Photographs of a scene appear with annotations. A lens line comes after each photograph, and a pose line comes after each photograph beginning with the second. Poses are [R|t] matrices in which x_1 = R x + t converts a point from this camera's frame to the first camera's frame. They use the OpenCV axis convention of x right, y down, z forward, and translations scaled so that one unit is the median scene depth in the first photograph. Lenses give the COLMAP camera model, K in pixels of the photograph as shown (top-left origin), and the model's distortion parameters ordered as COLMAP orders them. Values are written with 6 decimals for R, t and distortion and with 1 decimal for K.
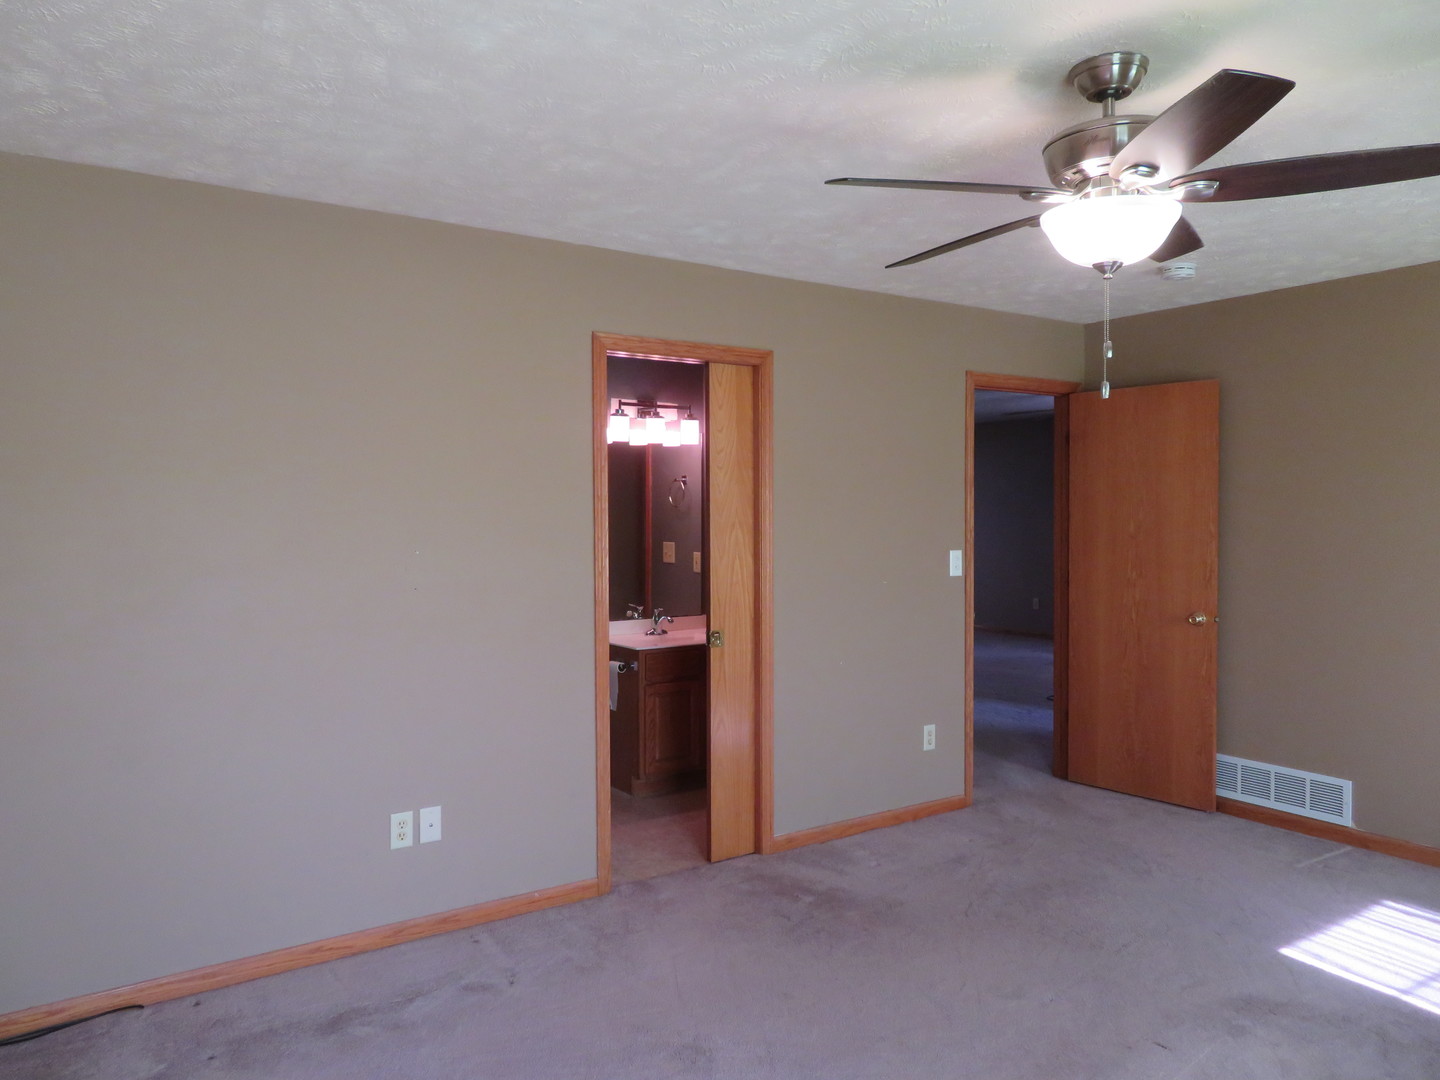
lens RADIAL K [[1027.0, 0, 733.1], [0, 1027.0, 540.9], [0, 0, 1]] dist [-0.008098, 0.015881]
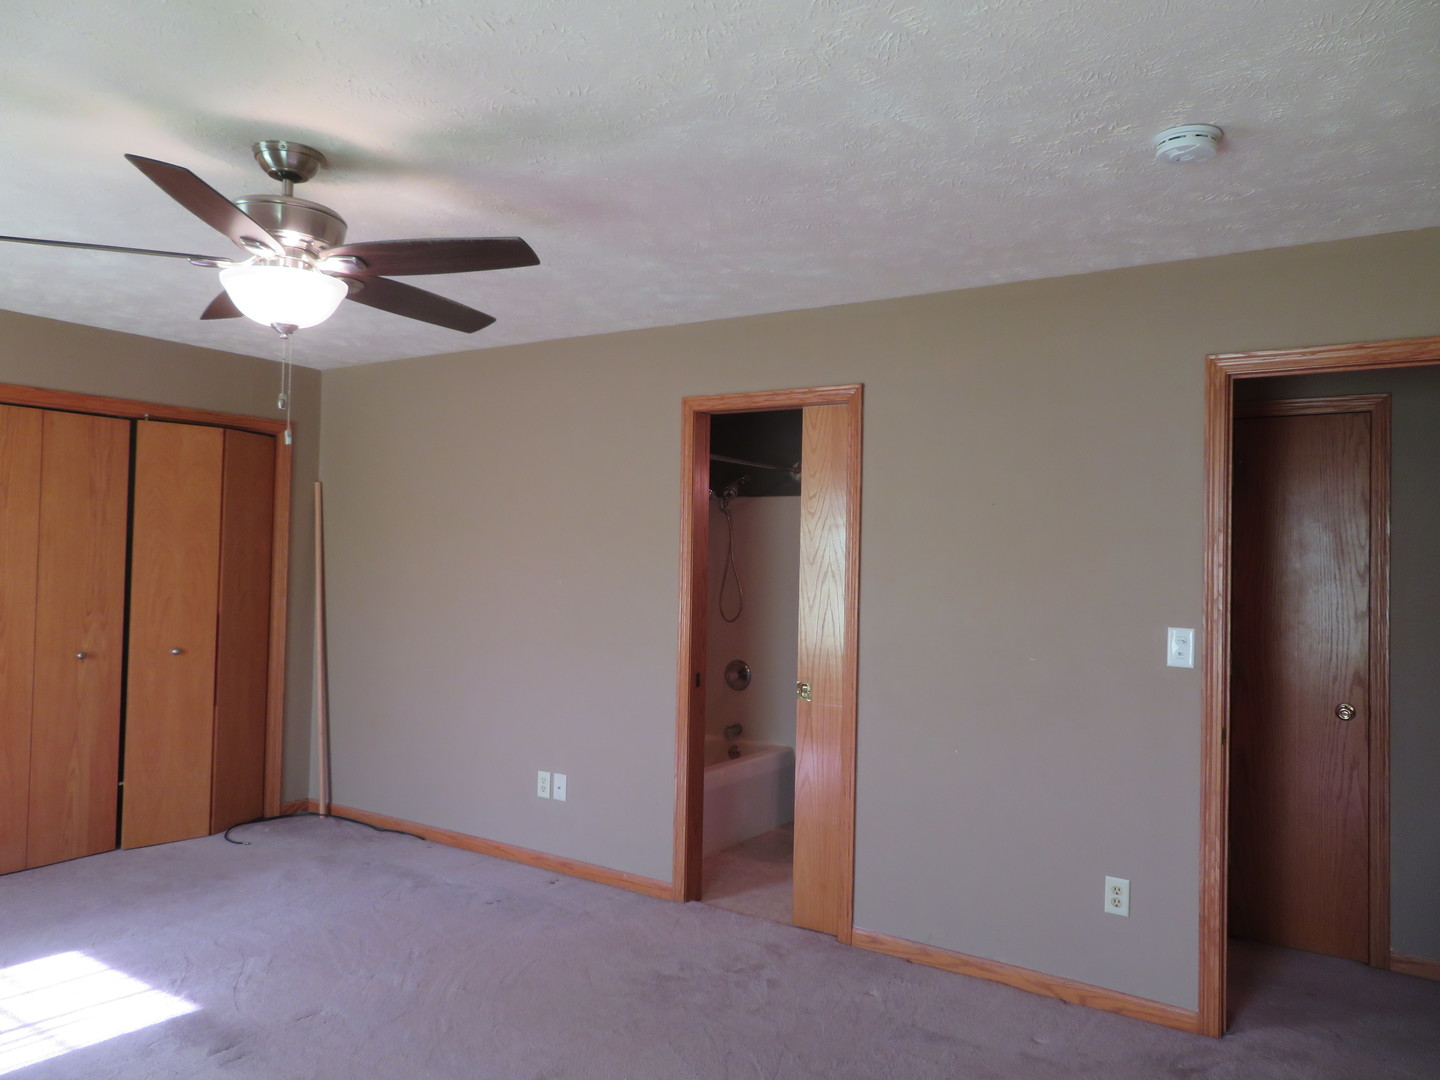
lens RADIAL K [[1027.0, 0, 718.7], [0, 1027.0, 545.0], [0, 0, 1]] dist [-0.008098, 0.015881]
pose [[0.375020, 0.003602, -0.927010, 0.890923], [-0.049905, 0.998621, -0.016309, -0.022960], [0.925672, 0.052378, 0.374683, 0.592065]]
